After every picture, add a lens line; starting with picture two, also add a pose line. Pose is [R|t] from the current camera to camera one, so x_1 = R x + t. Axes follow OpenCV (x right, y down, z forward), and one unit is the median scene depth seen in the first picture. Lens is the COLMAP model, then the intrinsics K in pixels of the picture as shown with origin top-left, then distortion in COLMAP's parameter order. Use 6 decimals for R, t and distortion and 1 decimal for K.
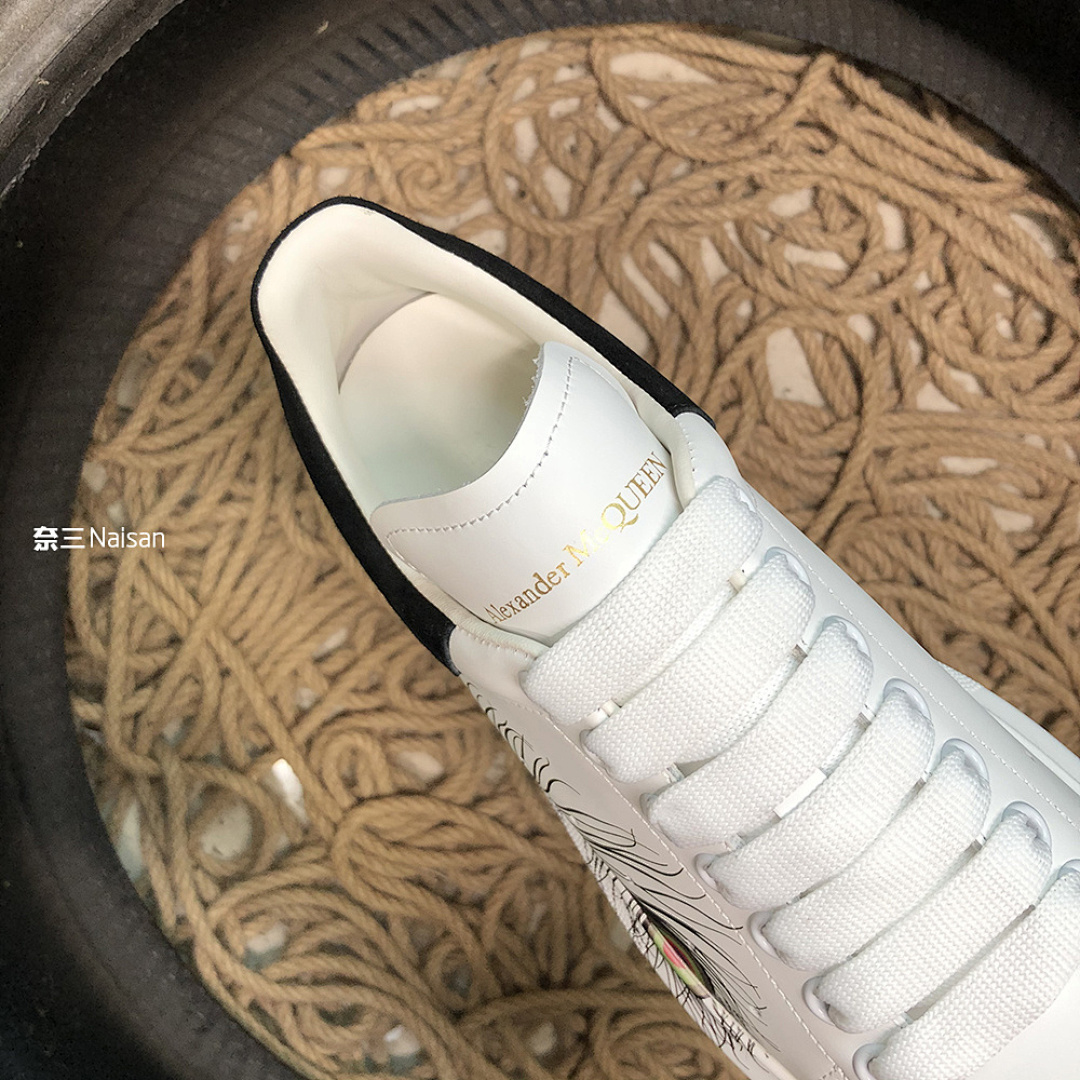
lens RADIAL K [[1170.5, 0, 540.0], [0, 1170.5, 540.0], [0, 0, 1]] dist [-0.034659, -0.017212]
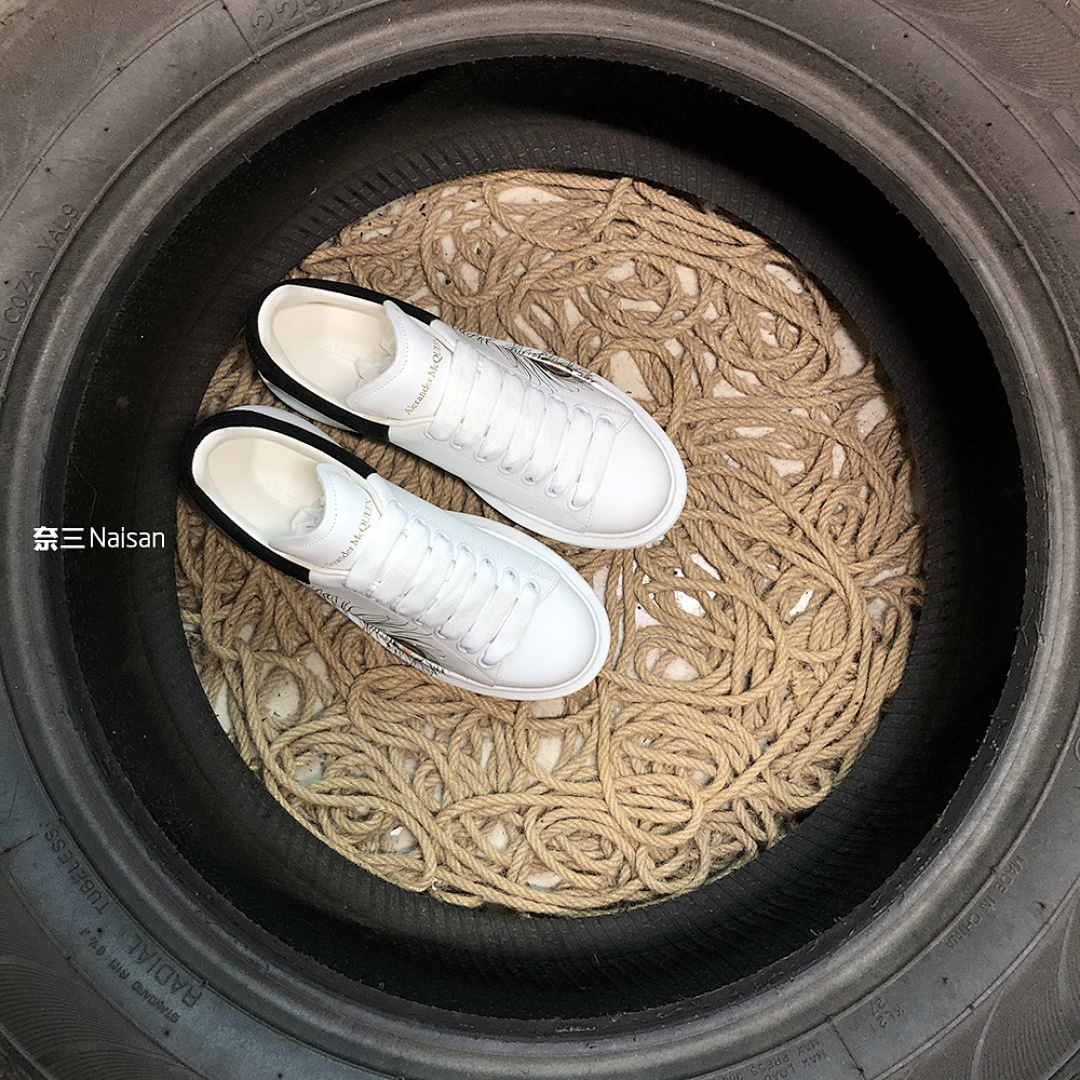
lens RADIAL K [[1186.8, 0, 573.2], [0, 1186.8, 545.0], [0, 0, 1]] dist [0.005549, -0.026567]
pose [[0.994614, -0.066806, -0.079247, 0.259383], [0.060368, 0.994882, -0.081027, 0.202679], [0.084254, 0.075806, 0.993557, -0.564325]]
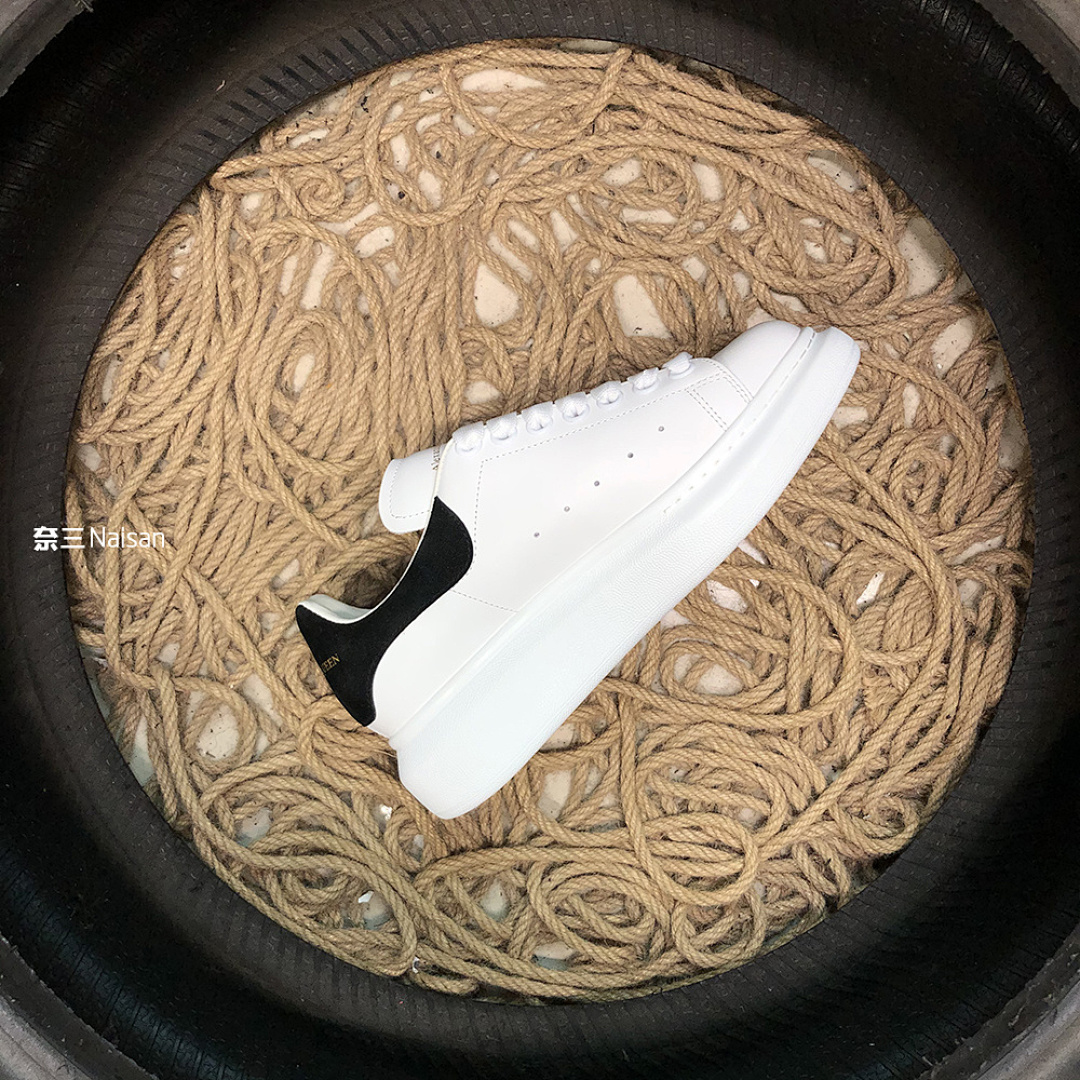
lens RADIAL K [[1186.8, 0, 573.2], [0, 1186.8, 545.0], [0, 0, 1]] dist [0.005549, -0.026567]
pose [[0.989207, -0.105101, -0.102098, 0.256761], [0.098411, 0.992786, -0.068498, 0.177619], [0.108560, 0.057711, 0.992413, -0.215067]]
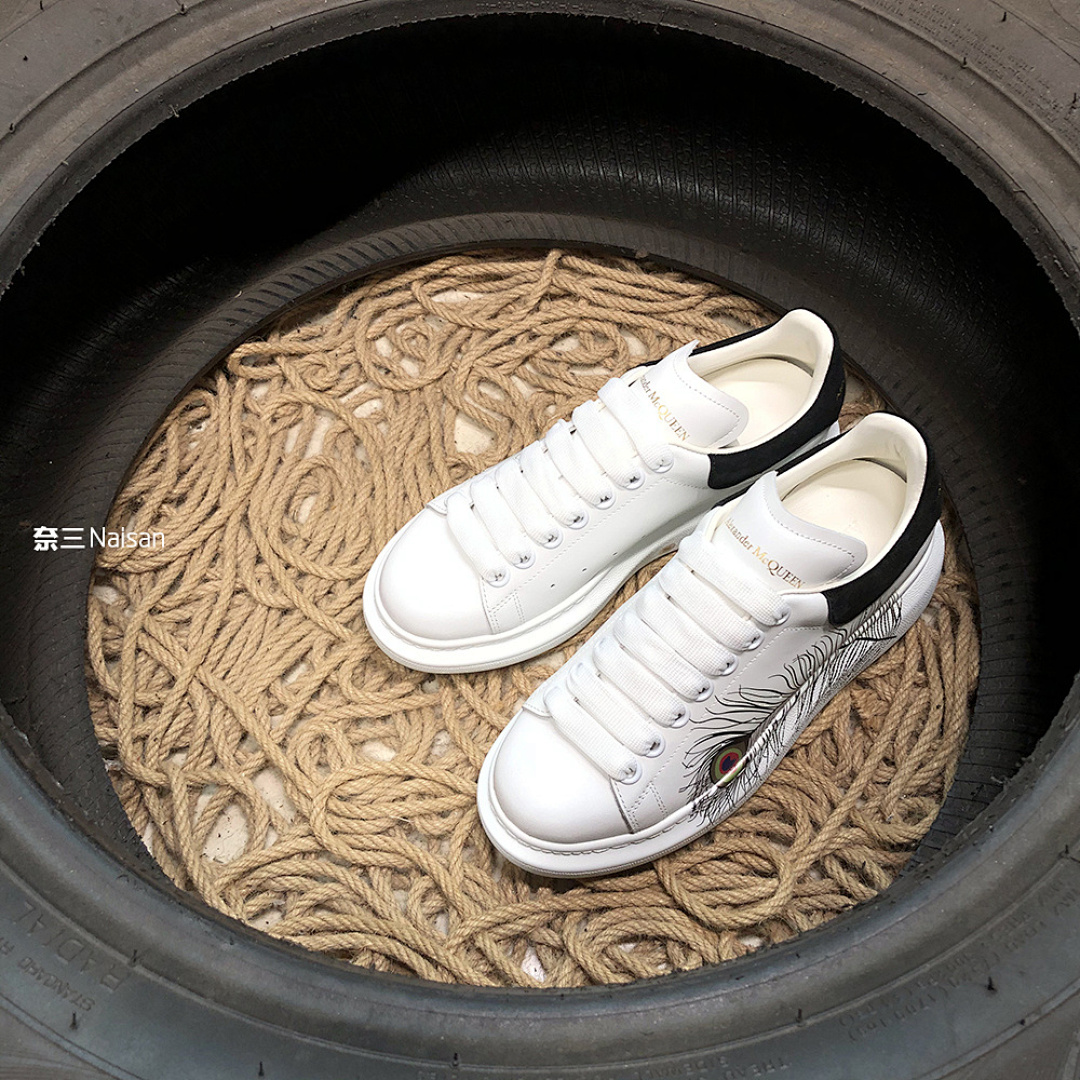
lens RADIAL K [[1186.8, 0, 573.2], [0, 1186.8, 545.0], [0, 0, 1]] dist [0.005549, -0.026567]
pose [[0.970117, -0.232872, 0.068140, 0.063845], [0.232979, 0.815575, -0.529678, 0.752343], [0.067774, 0.529725, 0.845458, -0.163386]]
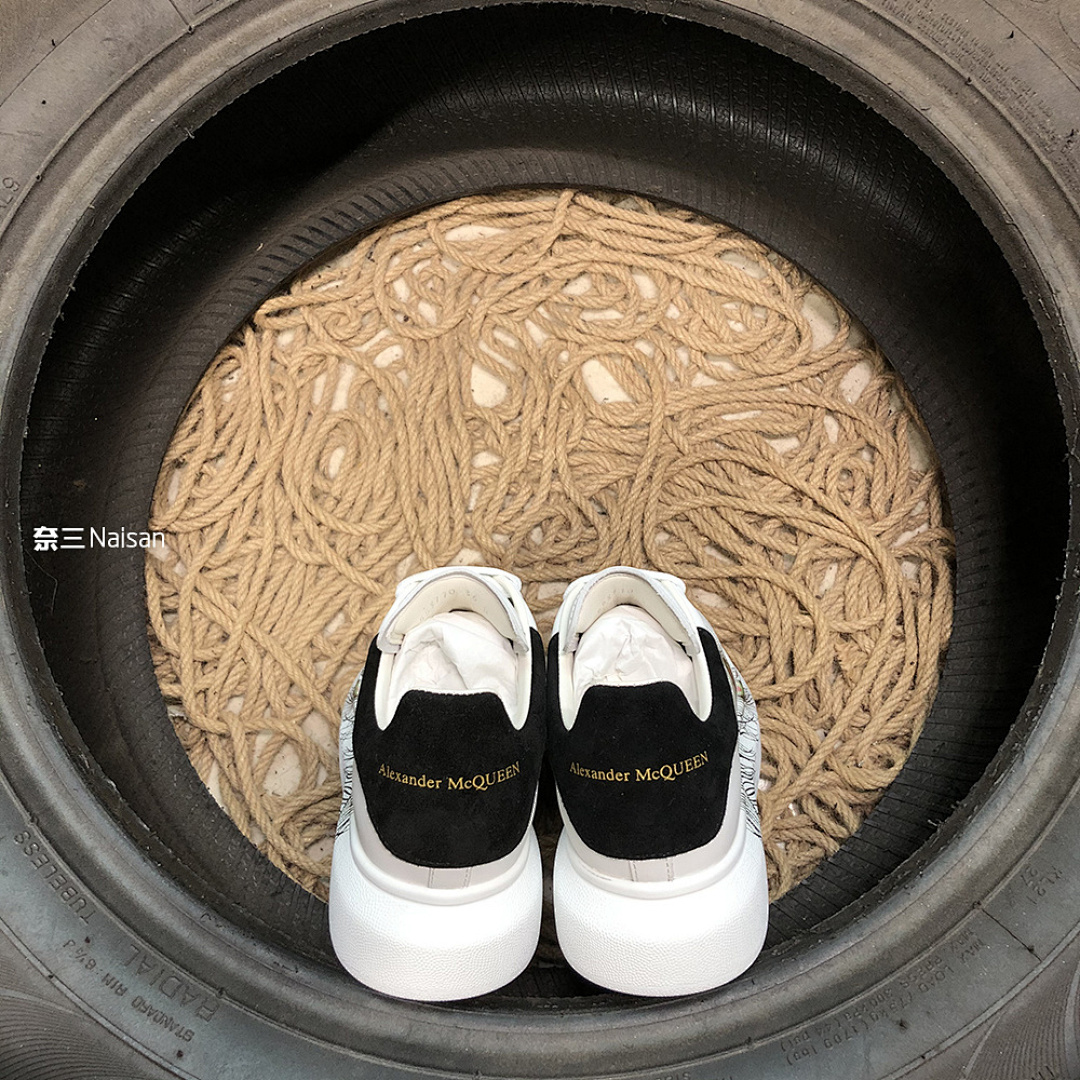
lens RADIAL K [[1186.8, 0, 573.2], [0, 1186.8, 545.0], [0, 0, 1]] dist [0.005549, -0.026567]
pose [[0.970383, -0.241245, -0.012575, 0.151515], [0.223155, 0.915119, -0.335795, 0.564788], [0.092516, 0.323044, 0.941851, -0.383356]]
